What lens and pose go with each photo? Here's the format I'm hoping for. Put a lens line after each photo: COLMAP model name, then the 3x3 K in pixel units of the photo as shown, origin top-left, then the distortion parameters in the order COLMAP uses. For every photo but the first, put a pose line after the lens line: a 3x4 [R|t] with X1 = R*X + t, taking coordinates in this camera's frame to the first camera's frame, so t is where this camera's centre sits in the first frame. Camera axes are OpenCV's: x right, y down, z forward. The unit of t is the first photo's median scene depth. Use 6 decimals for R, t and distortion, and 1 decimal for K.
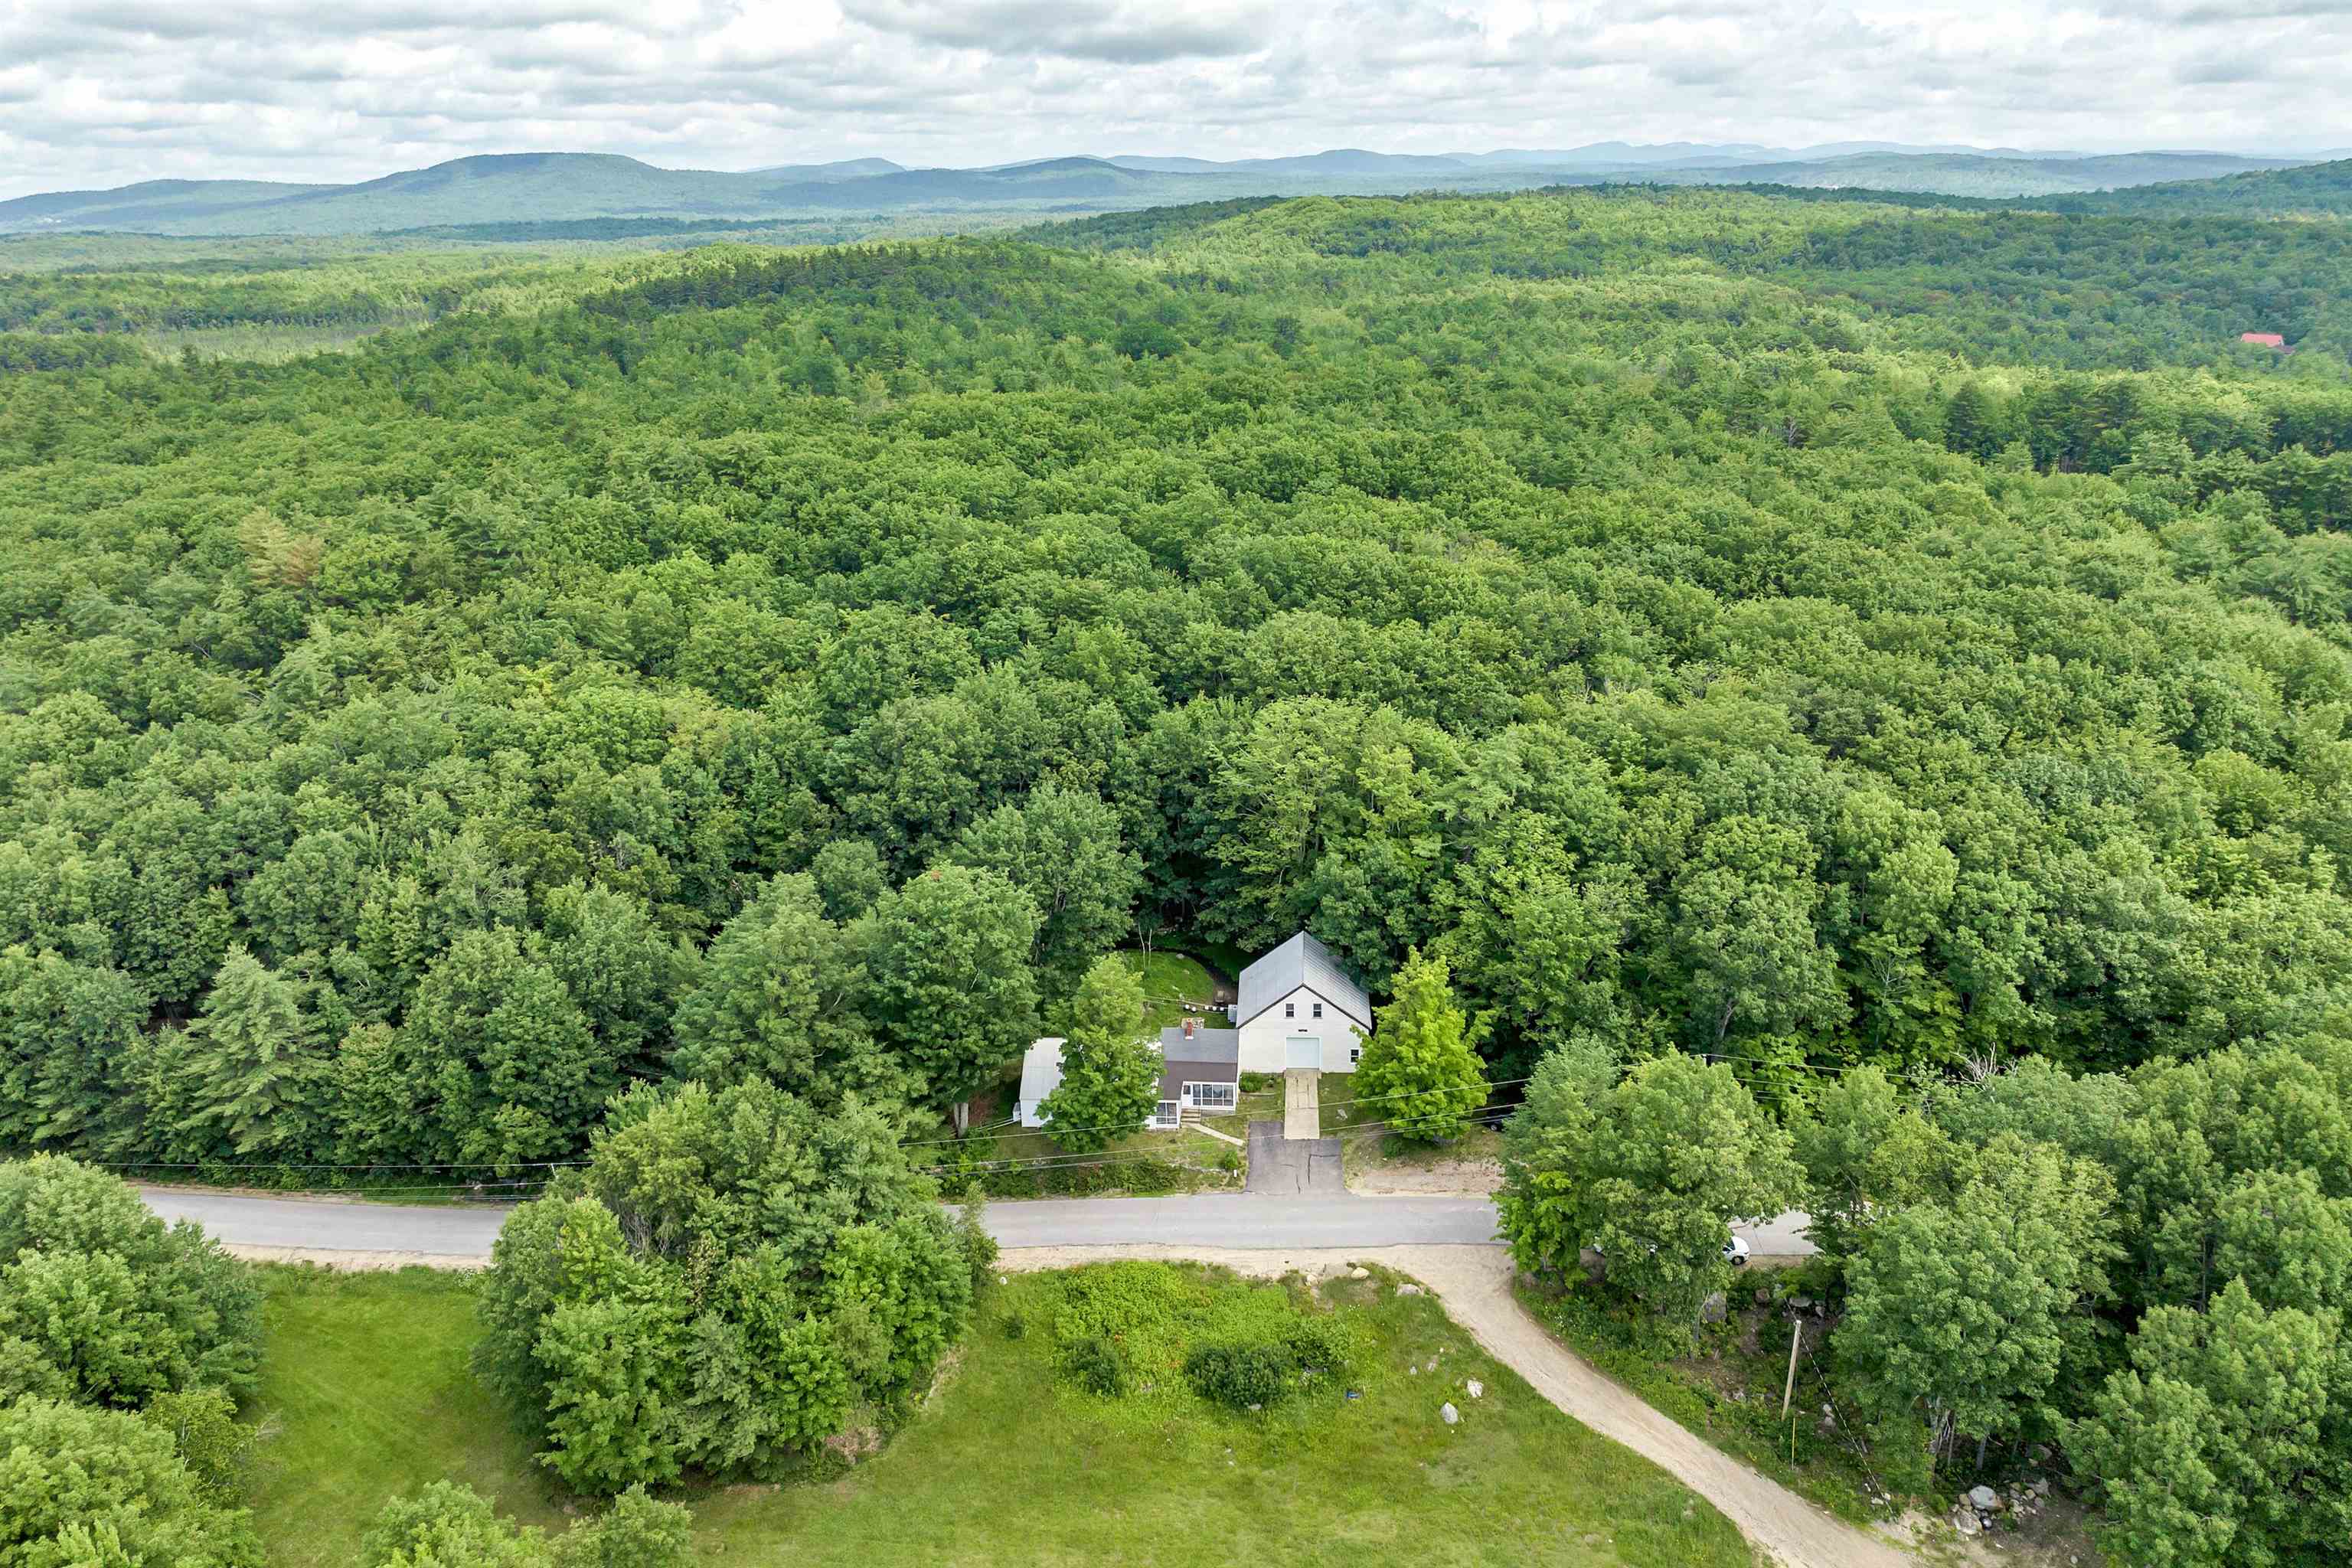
lens RADIAL K [[1656.2, 0, 1176.0], [0, 1656.2, 784.0], [0, 0, 1]] dist [-0.047140, 0.004859]
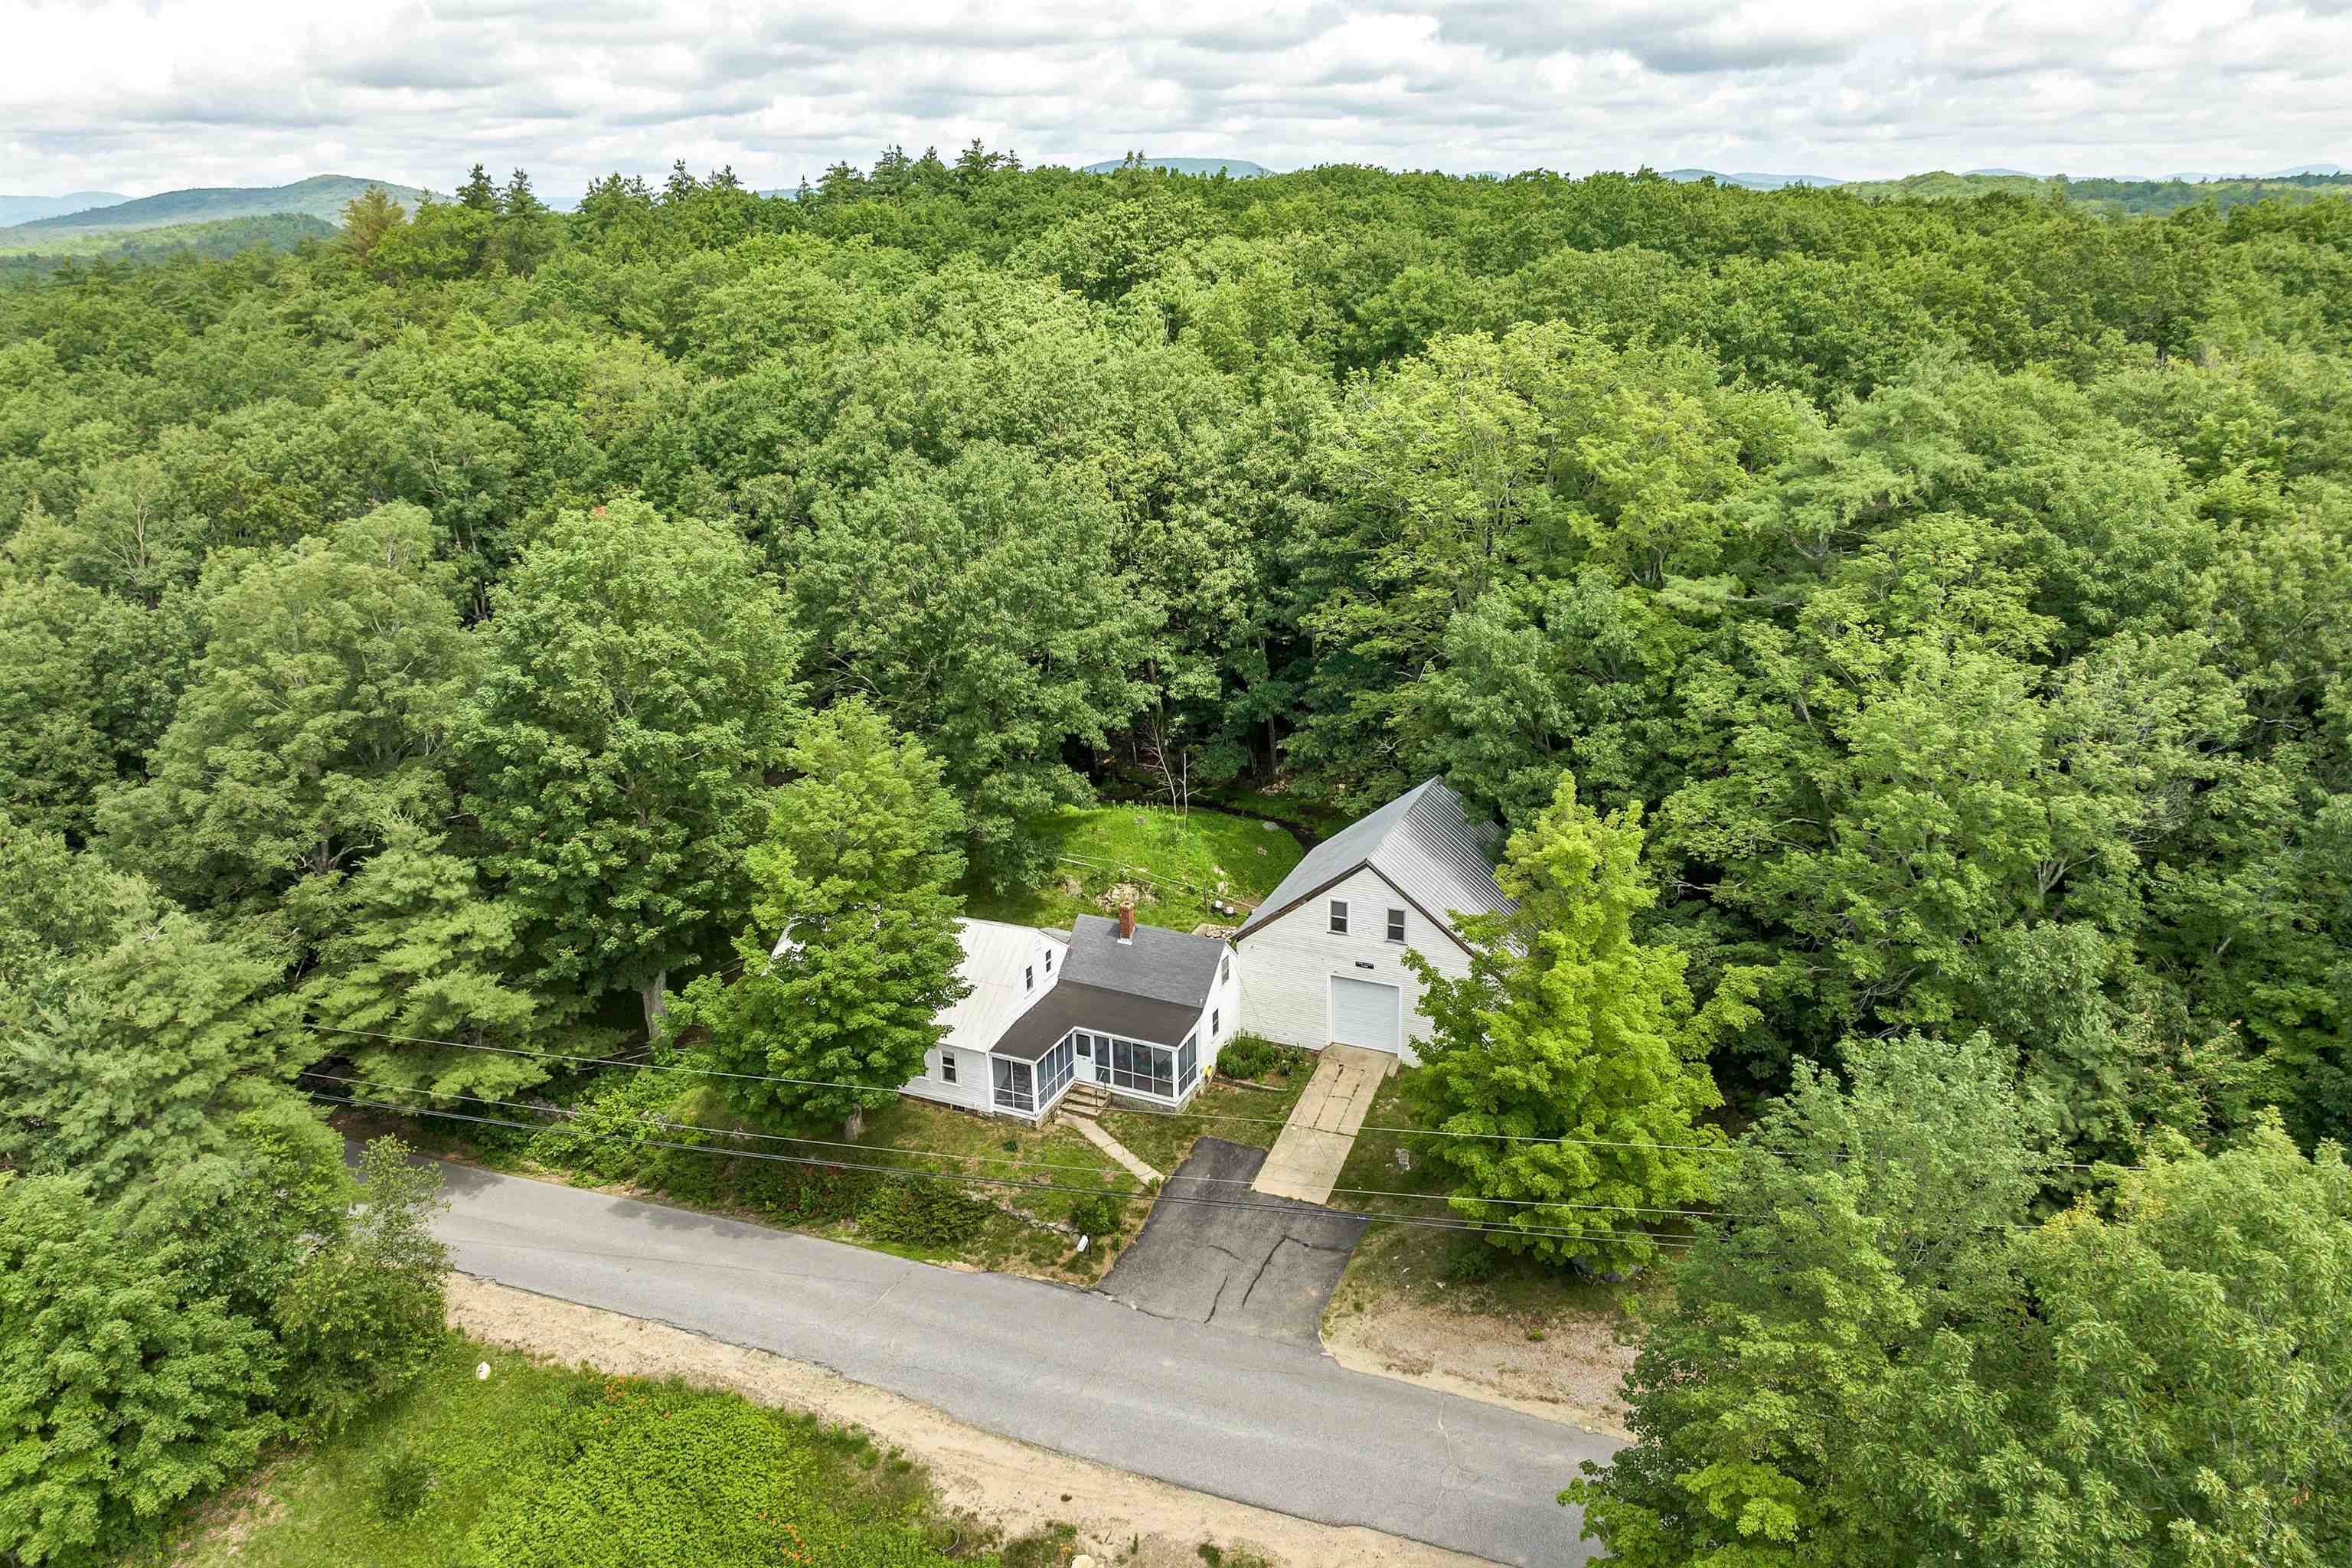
lens RADIAL K [[1656.2, 0, 1176.0], [0, 1656.2, 784.0], [0, 0, 1]] dist [-0.047140, 0.004859]
pose [[0.942770, 0.120035, -0.311089, 0.173411], [-0.119885, 0.992593, 0.019678, 0.101695], [0.311146, 0.018744, 0.950177, 0.576829]]
